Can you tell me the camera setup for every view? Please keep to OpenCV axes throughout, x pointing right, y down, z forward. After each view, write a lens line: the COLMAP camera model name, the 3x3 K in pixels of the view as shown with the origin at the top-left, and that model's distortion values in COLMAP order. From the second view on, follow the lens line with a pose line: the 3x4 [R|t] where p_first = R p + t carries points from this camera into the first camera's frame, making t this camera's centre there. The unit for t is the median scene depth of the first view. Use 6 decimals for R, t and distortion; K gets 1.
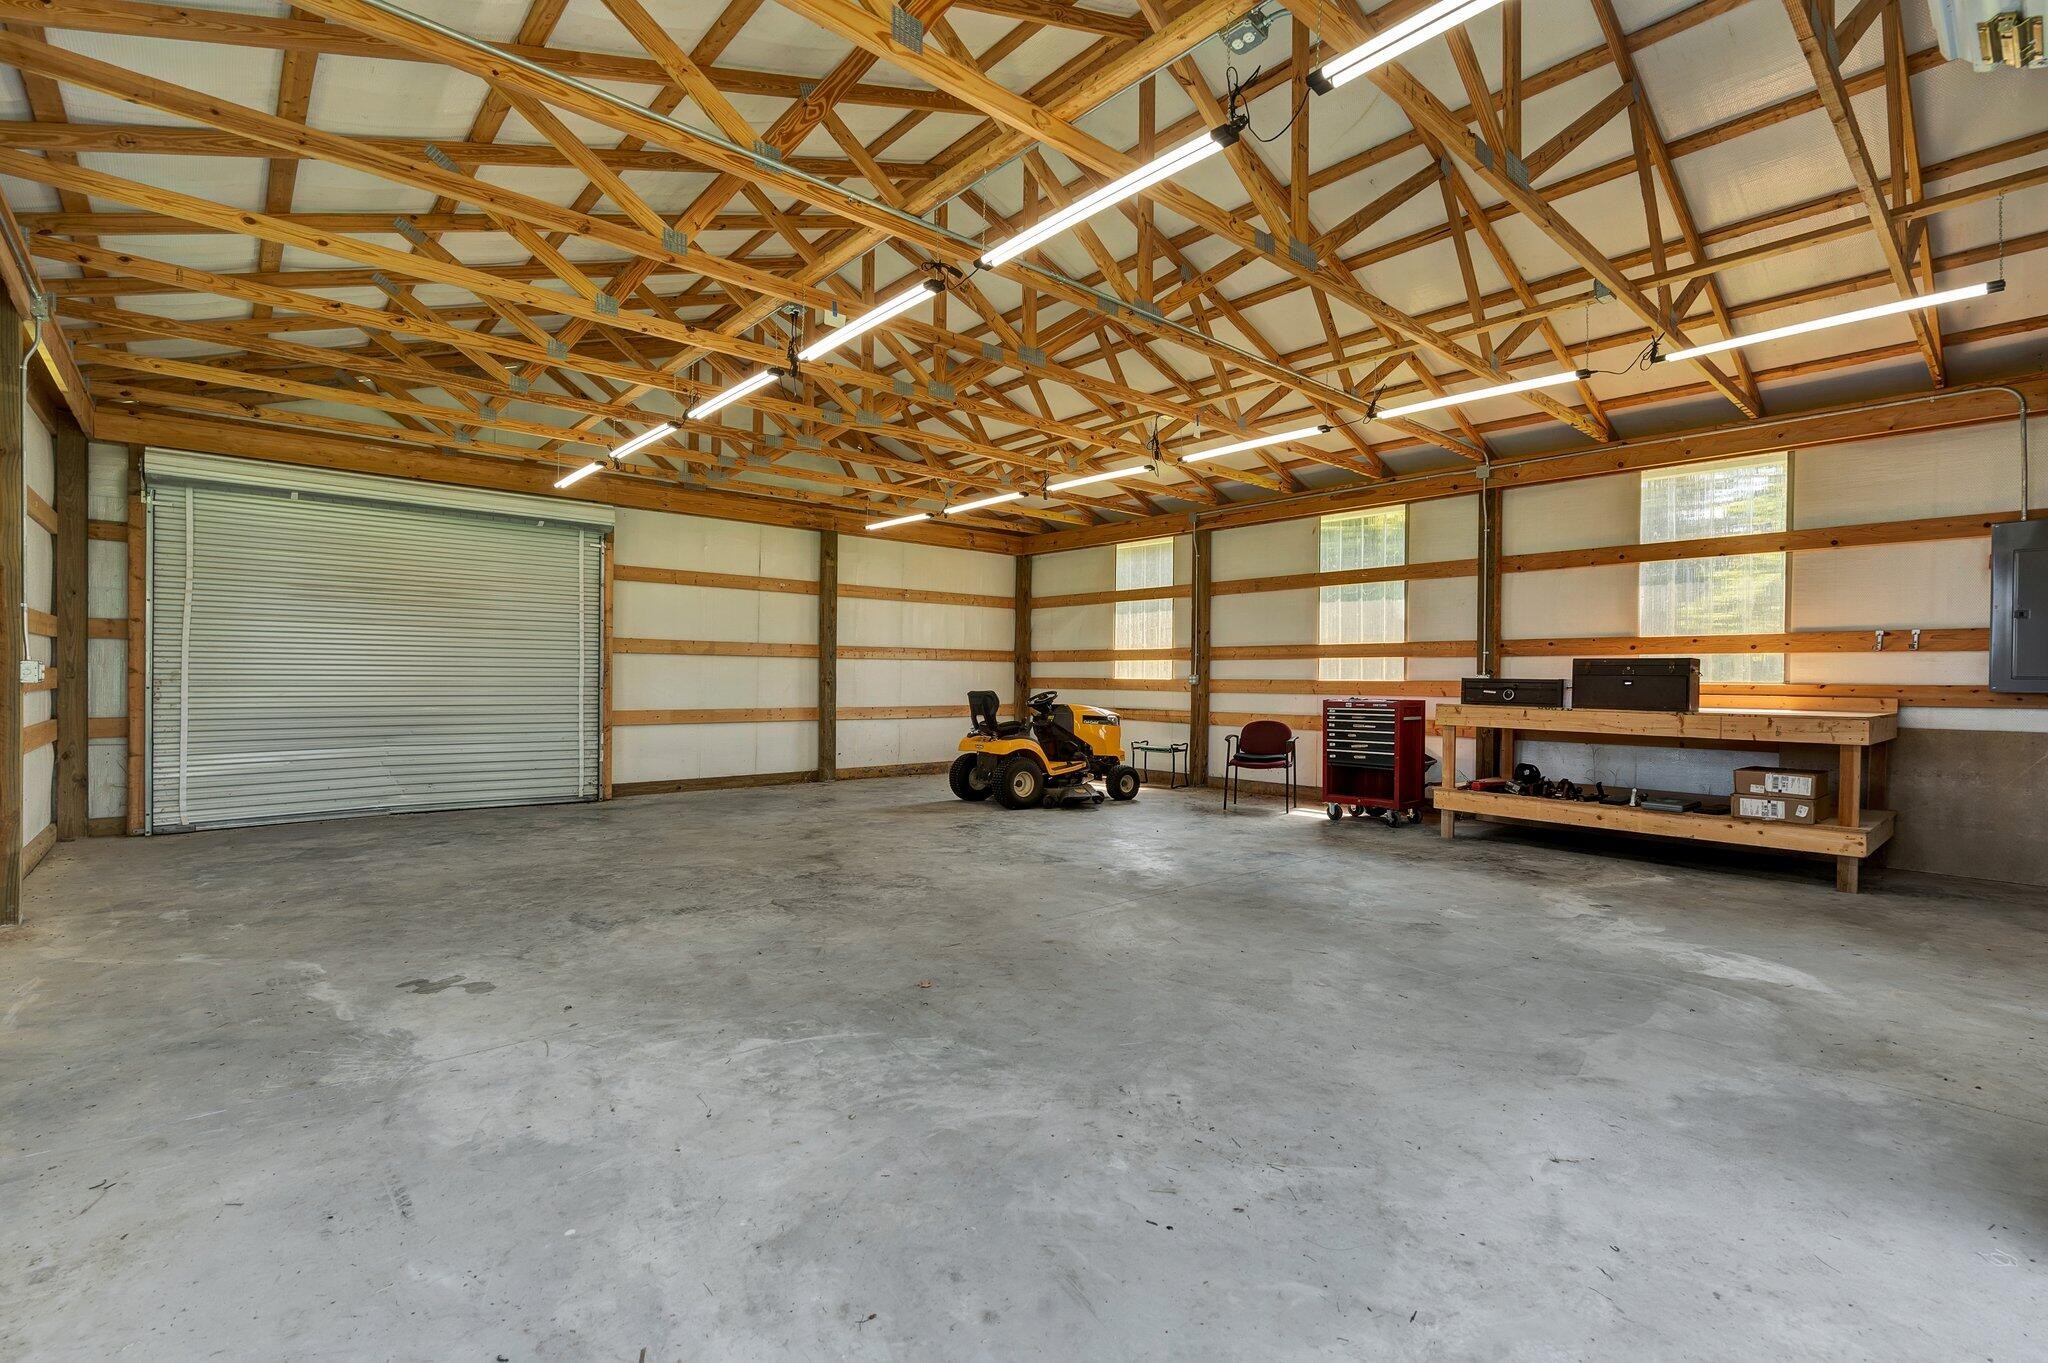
lens RADIAL K [[929.7, 0, 1031.3], [0, 929.7, 677.0], [0, 0, 1]] dist [-0.004557, 0.000551]
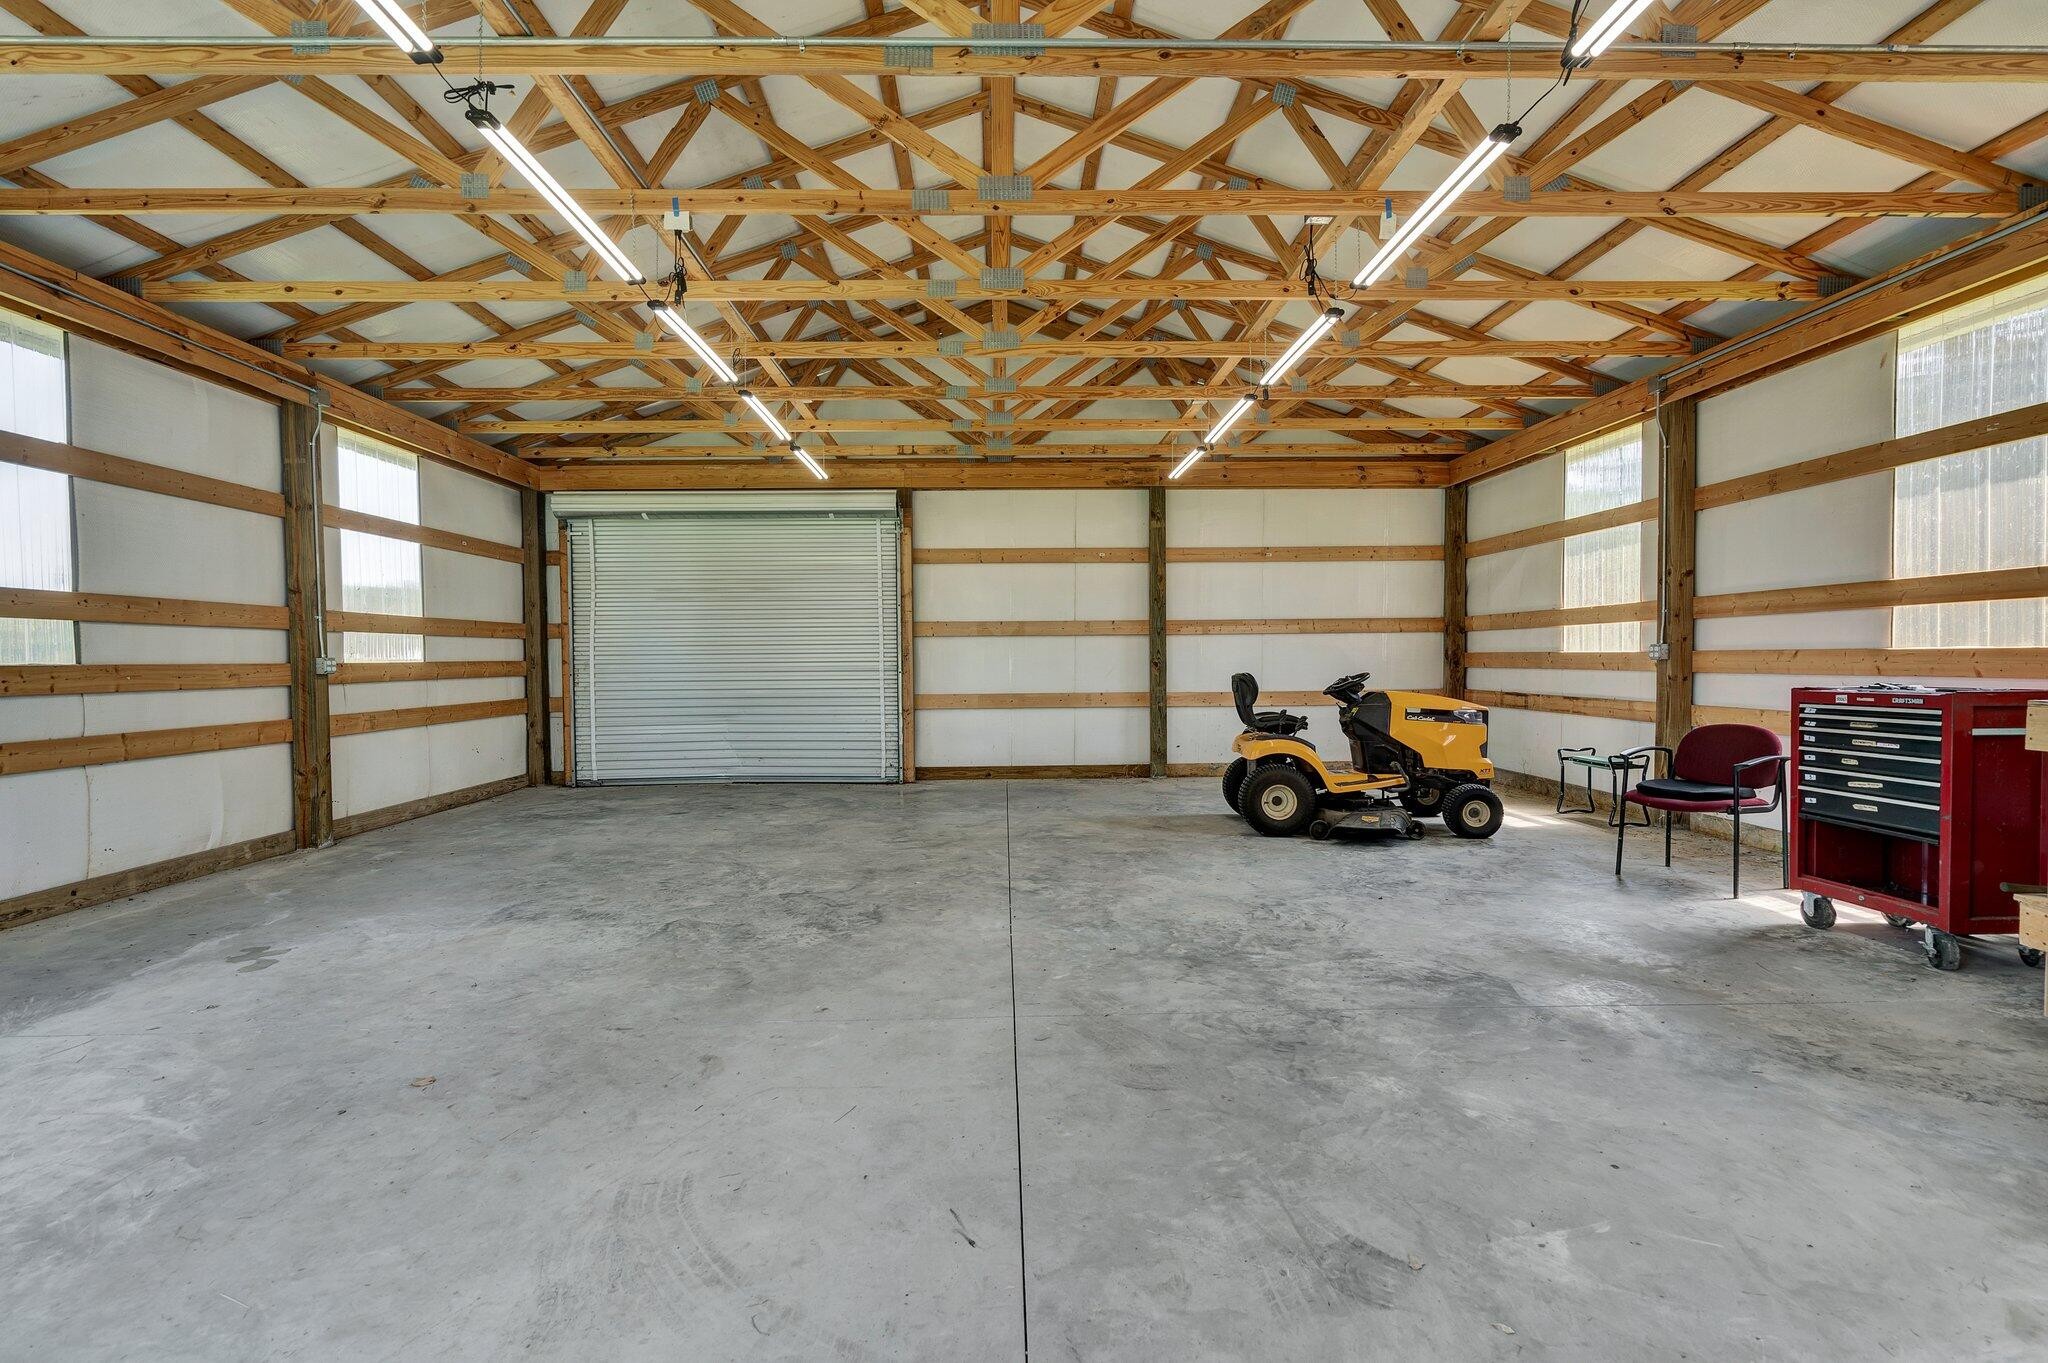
lens RADIAL K [[929.7, 0, 1021.6], [0, 929.7, 690.2], [0, 0, 1]] dist [-0.004557, 0.000551]
pose [[0.761763, 0.007192, -0.647816, 0.280802], [0.016762, 0.999385, 0.030805, 0.002554], [0.647639, -0.034325, 0.761173, 0.295760]]
